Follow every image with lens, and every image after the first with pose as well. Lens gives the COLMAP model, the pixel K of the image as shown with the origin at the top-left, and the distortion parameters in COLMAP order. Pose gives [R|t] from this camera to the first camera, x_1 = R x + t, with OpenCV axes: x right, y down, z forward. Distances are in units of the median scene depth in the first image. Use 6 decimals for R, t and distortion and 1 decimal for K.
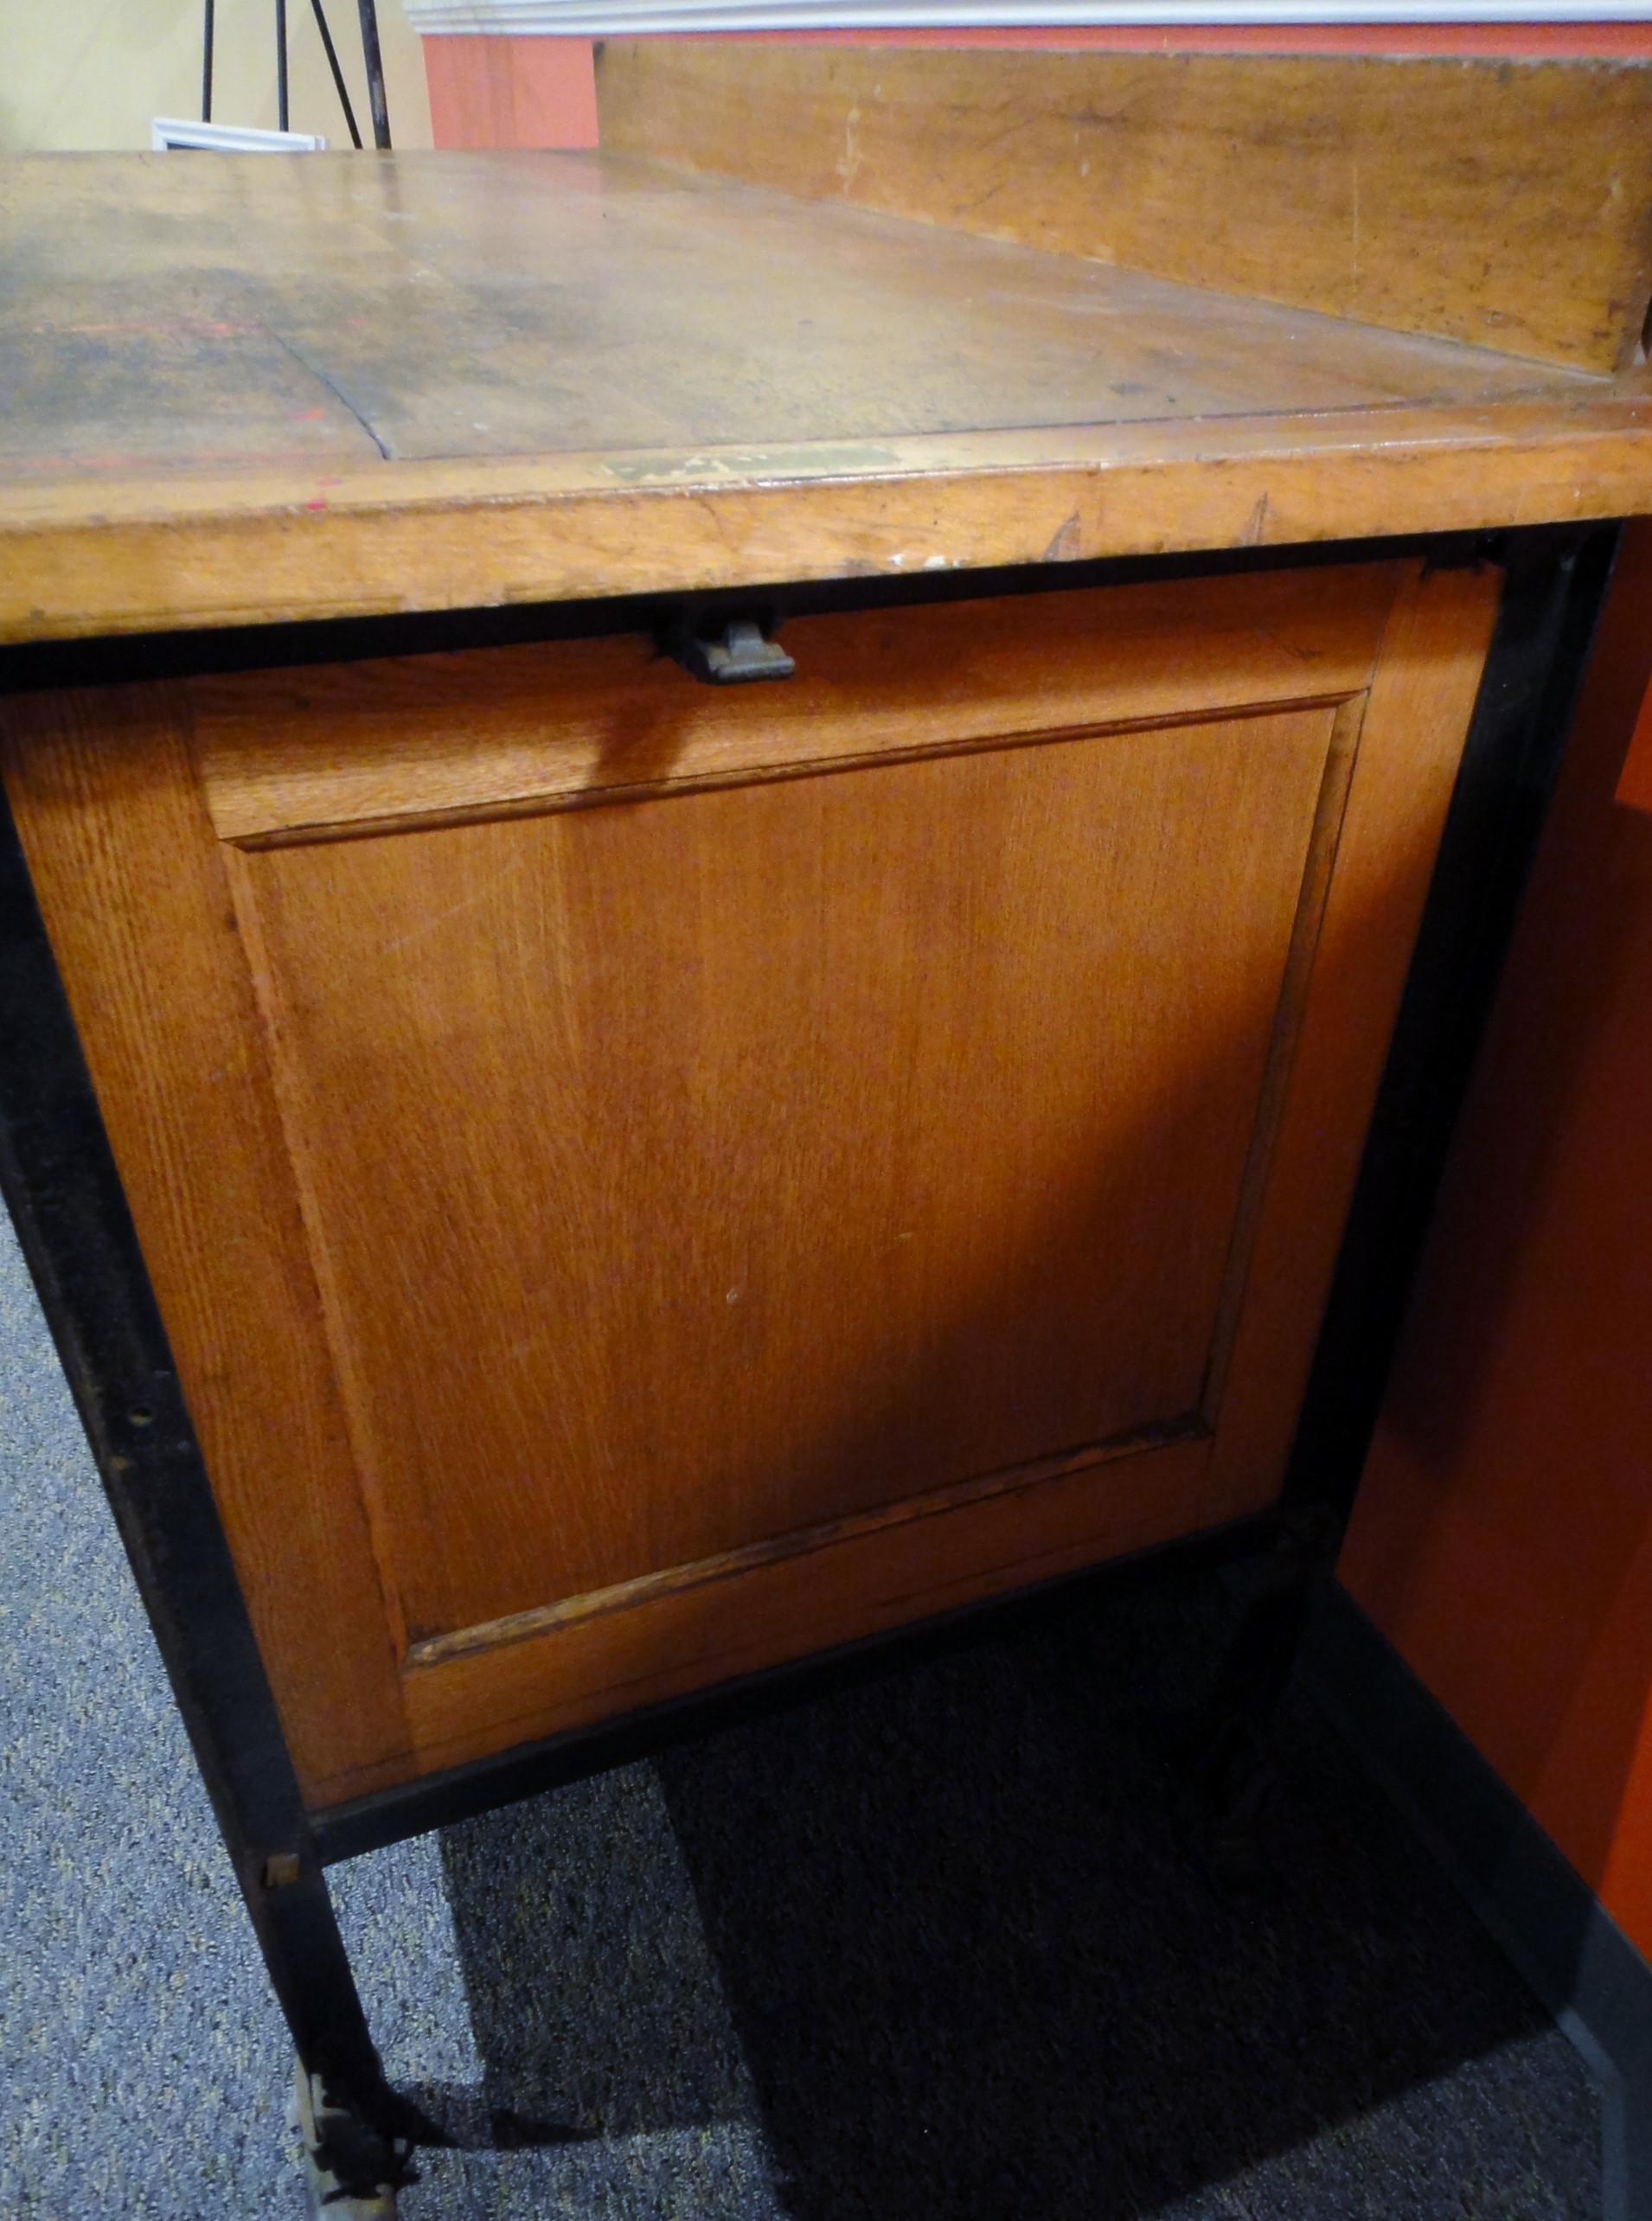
lens RADIAL K [[1597.5, 0, 834.4], [0, 1597.5, 1103.5], [0, 0, 1]] dist [0.001696, 0.007032]
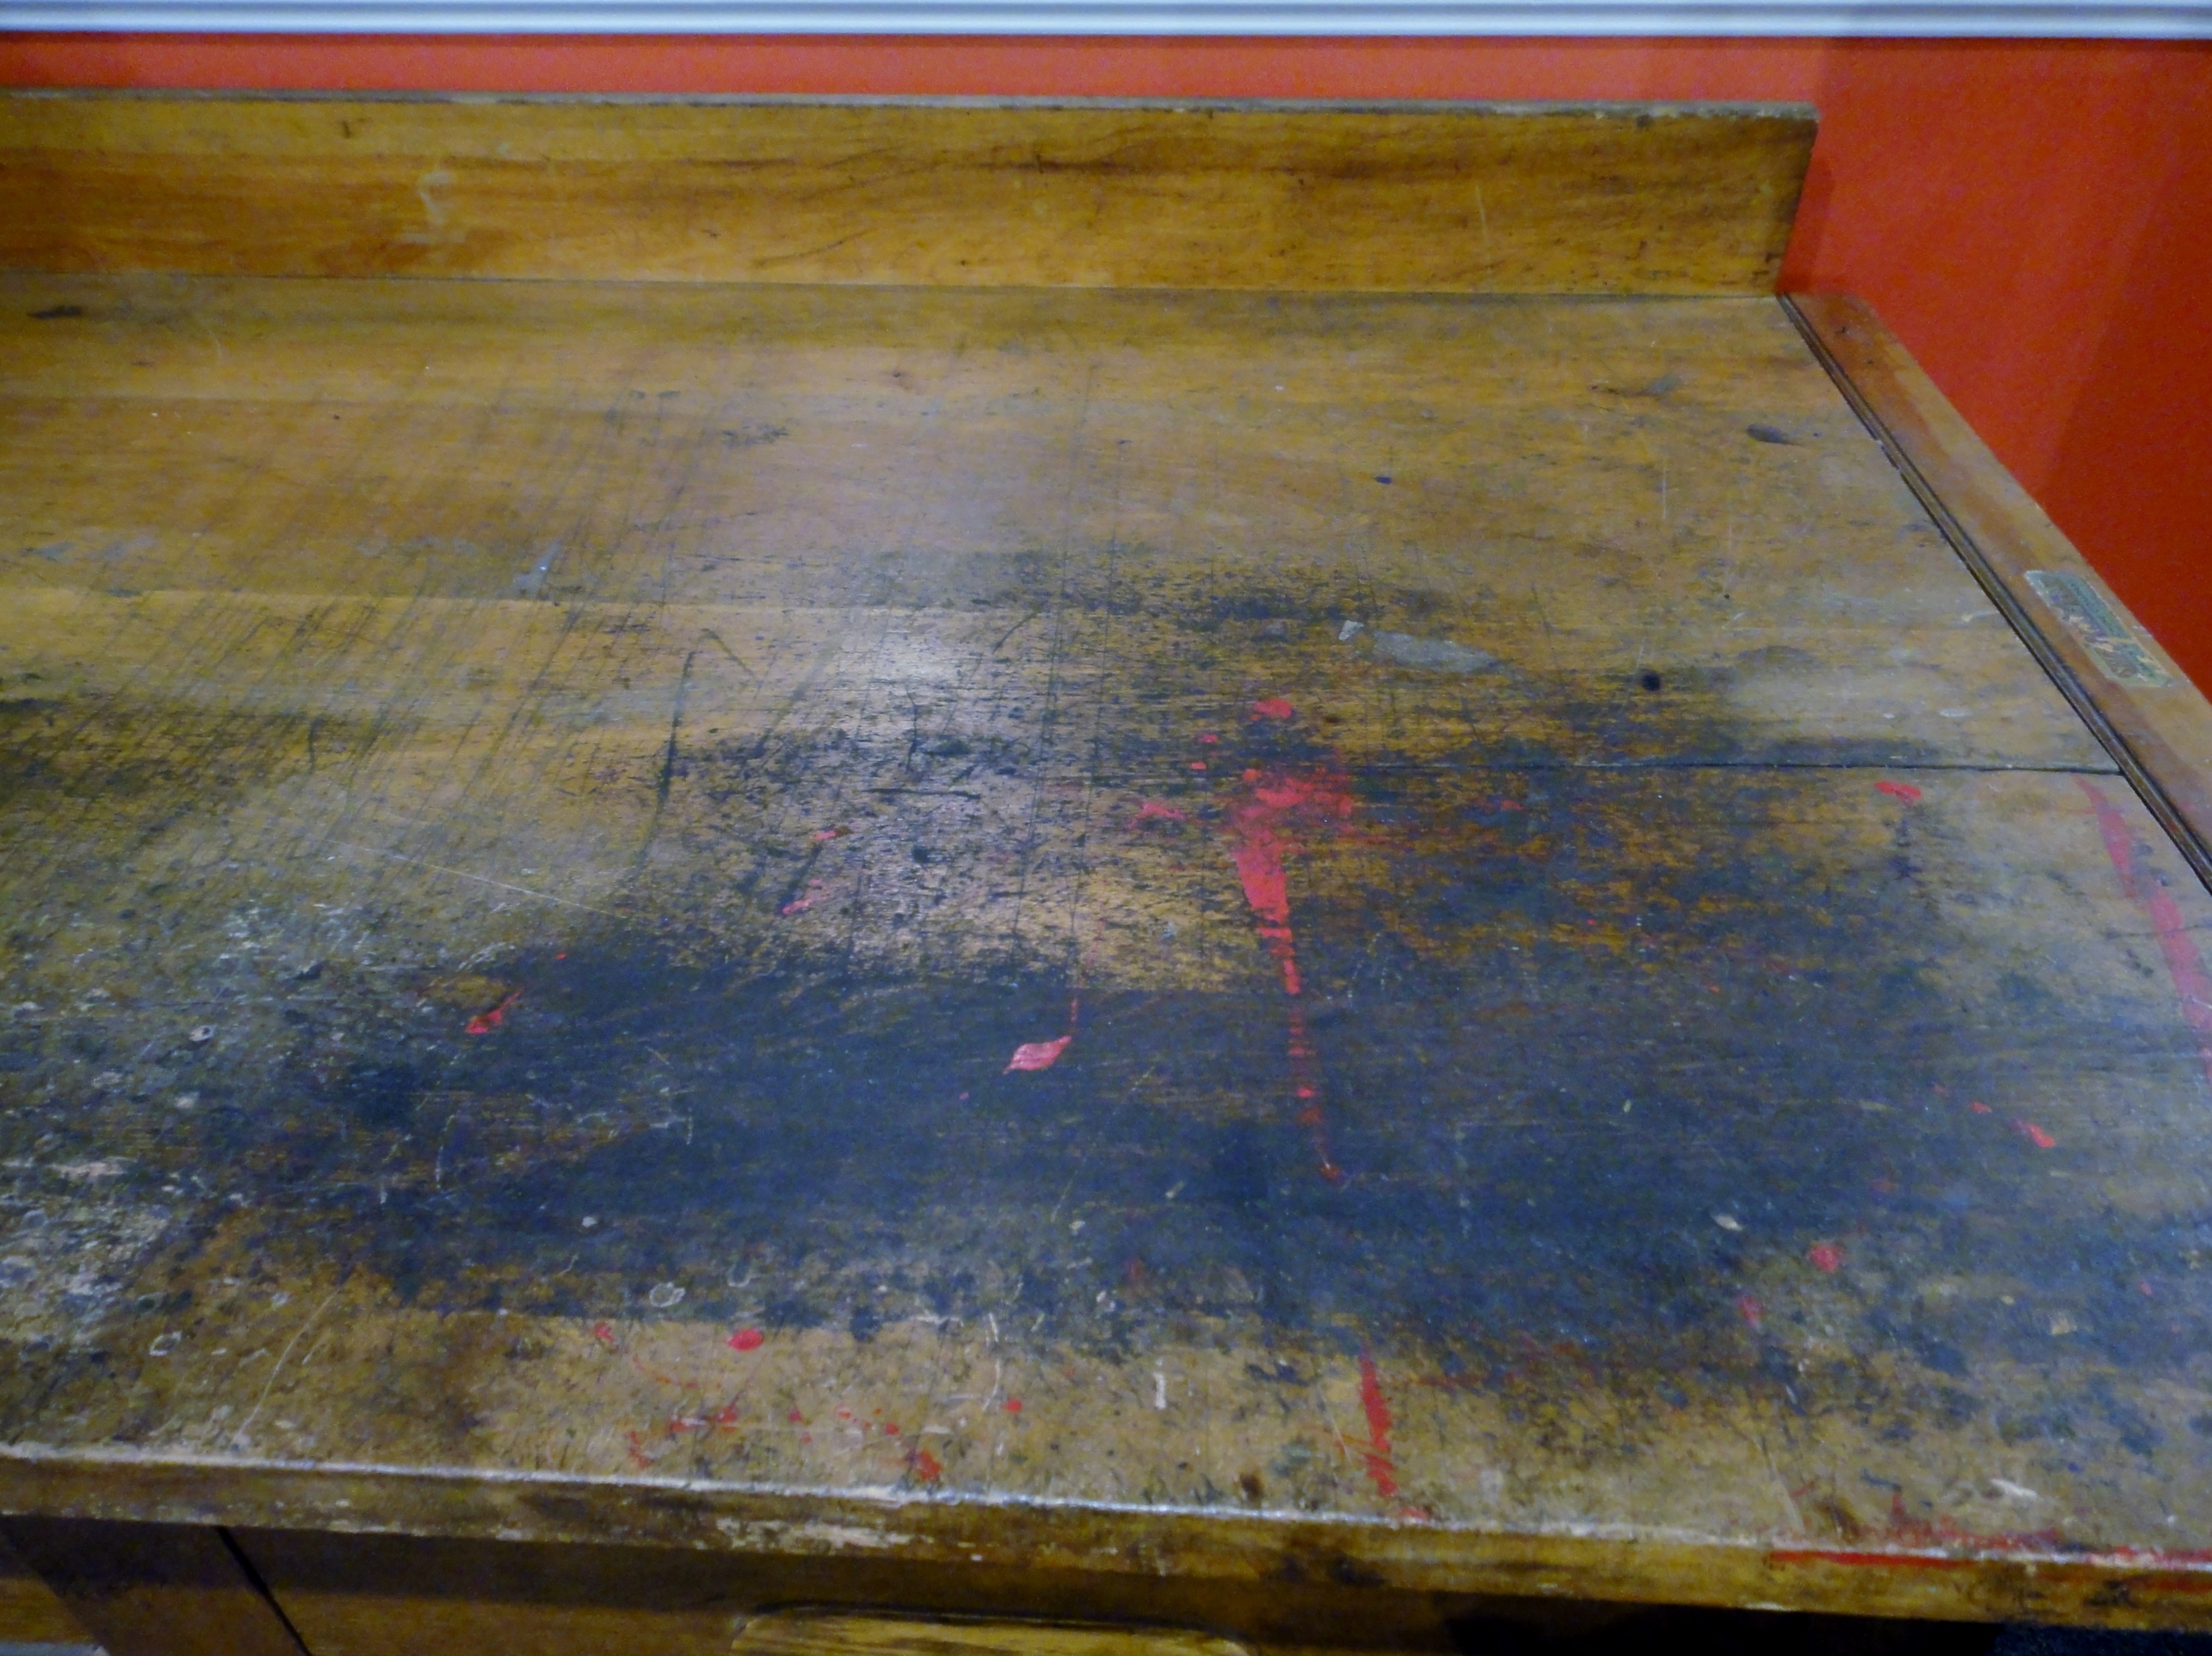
lens RADIAL K [[1591.0, 0, 1107.4], [0, 1591.0, 810.9], [0, 0, 1]] dist [0.001696, 0.007032]
pose [[0.424610, -0.571079, 0.702549, -0.724447], [0.513055, 0.791129, 0.333000, -0.577463], [-0.745976, 0.219051, 0.628916, 0.405680]]
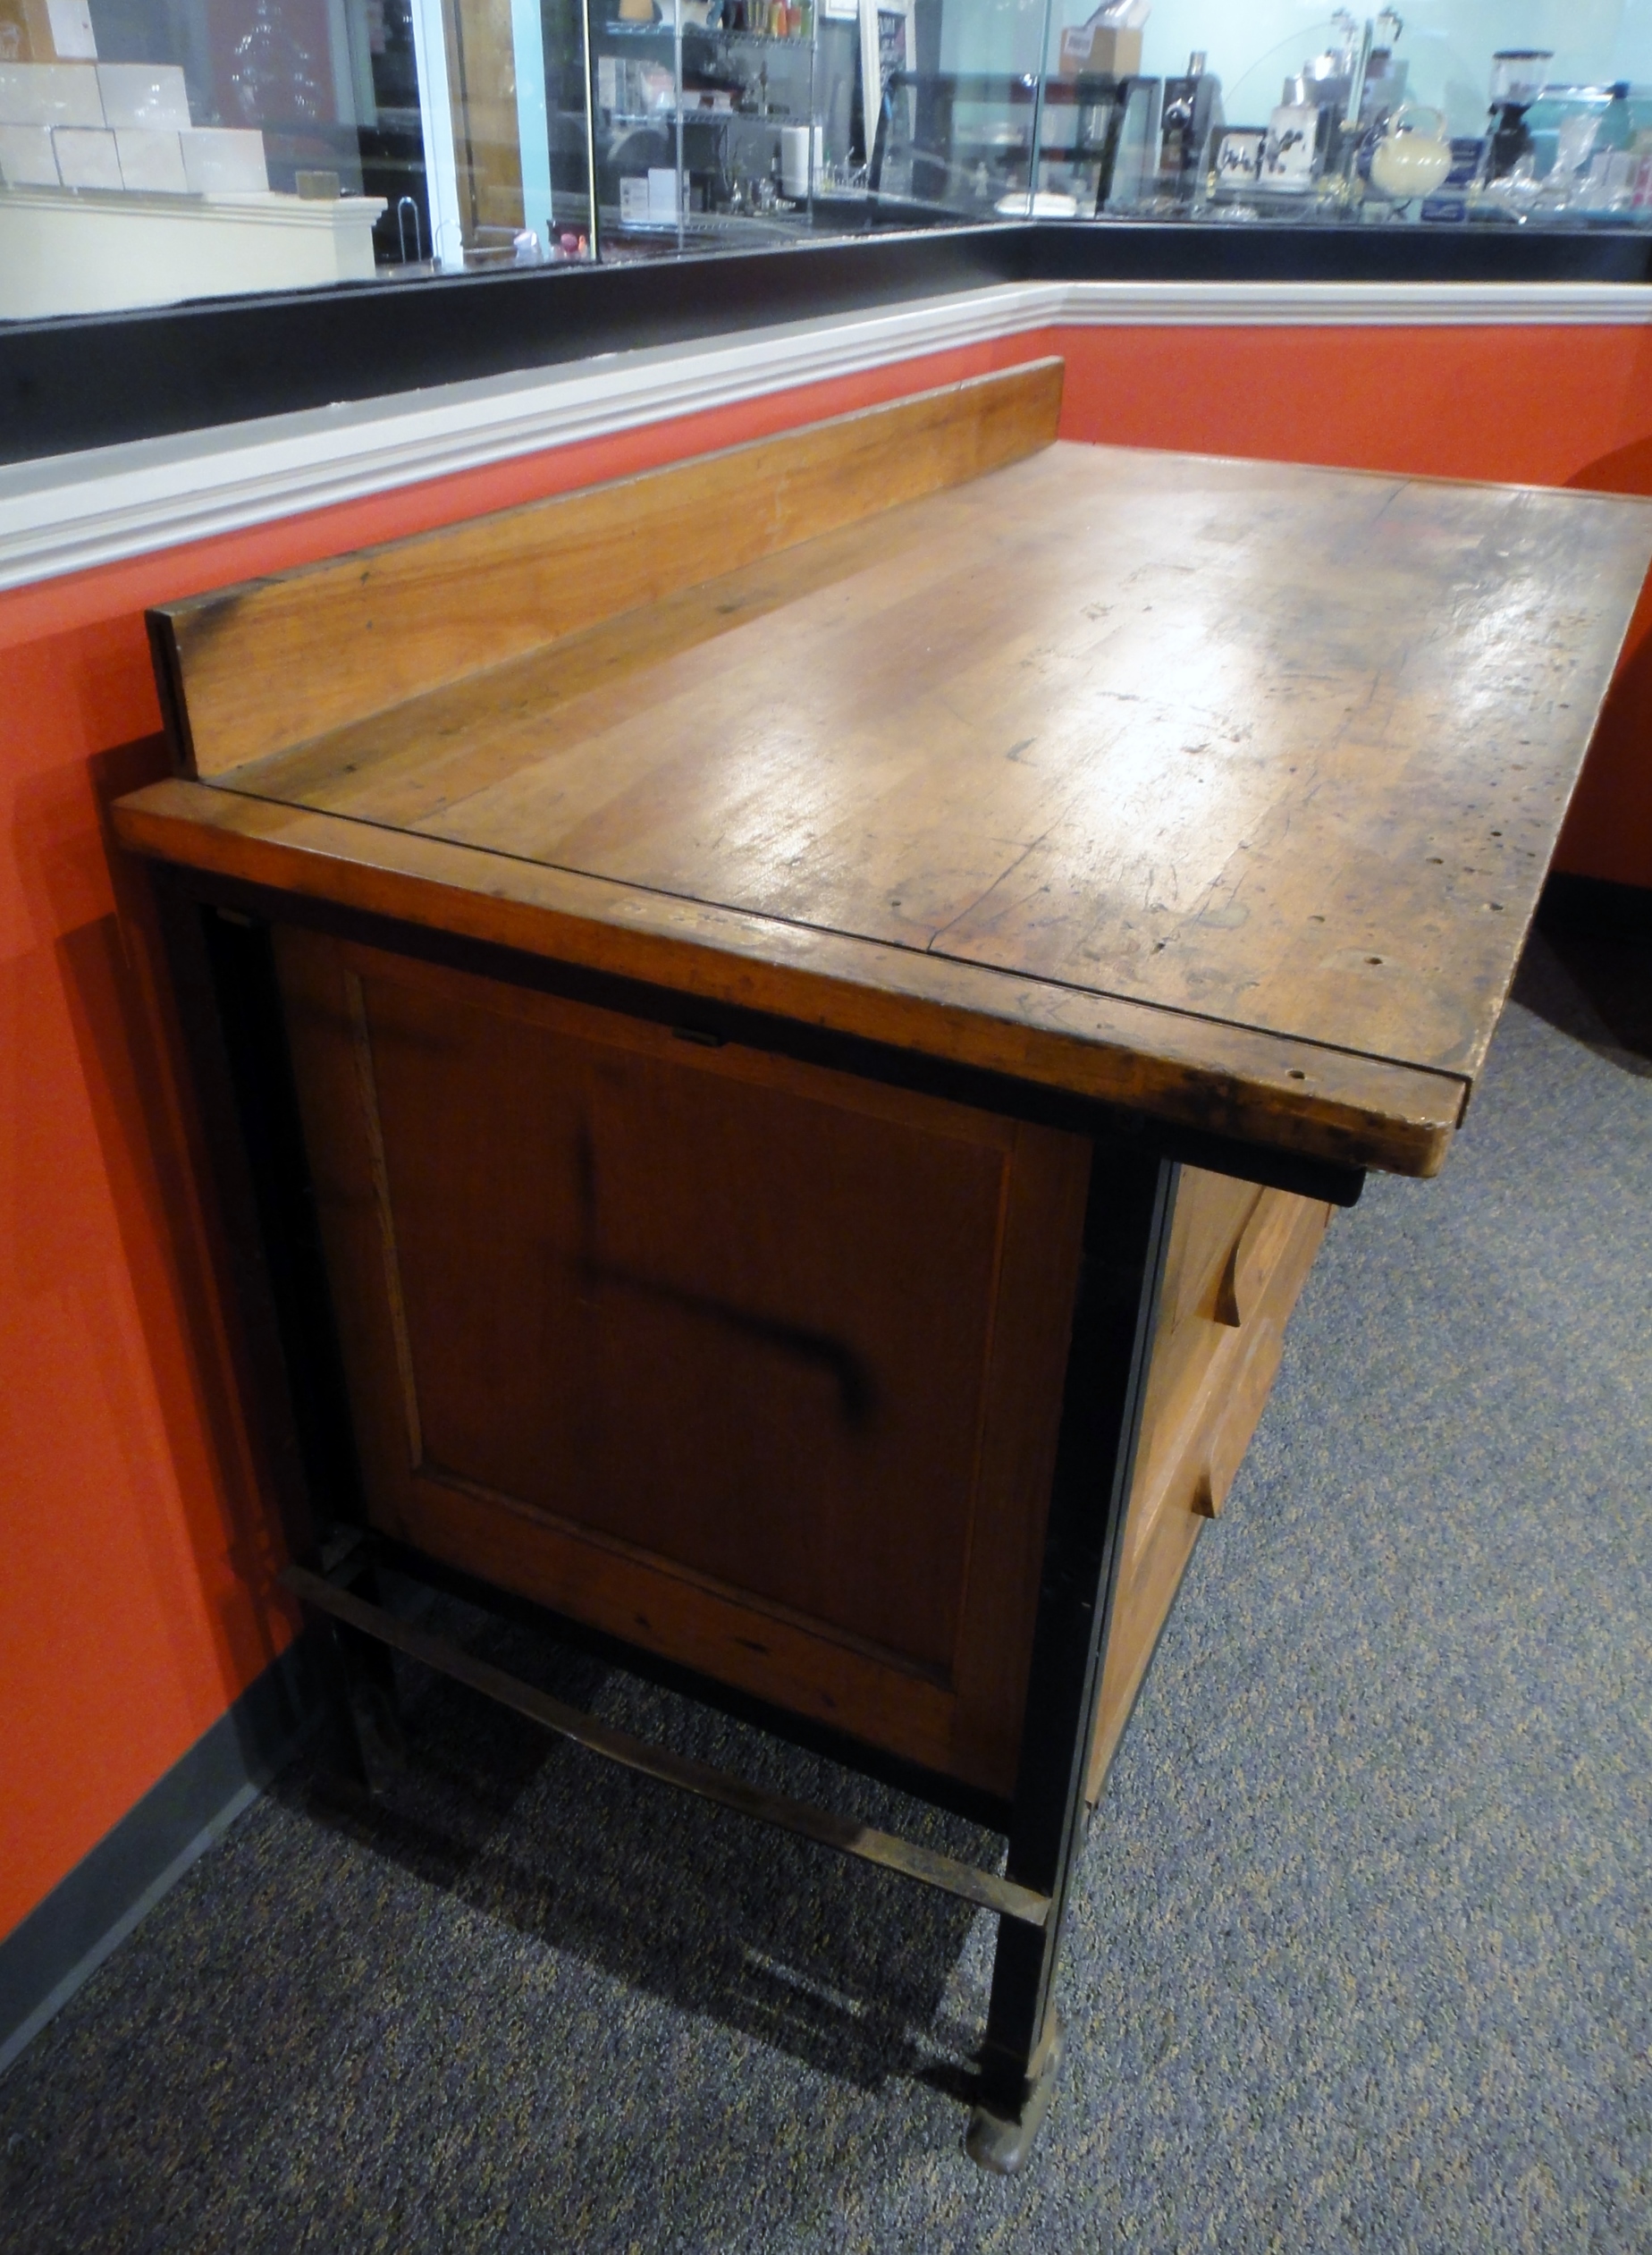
lens RADIAL K [[1670.3, 0, 830.2], [0, 1670.3, 1137.3], [0, 0, 1]] dist [0.005622, 0.001095]
pose [[-0.669046, -0.415451, 0.616261, -1.323455], [0.380805, 0.520445, 0.764280, -1.694283], [-0.638251, 0.746014, -0.189996, 2.021918]]
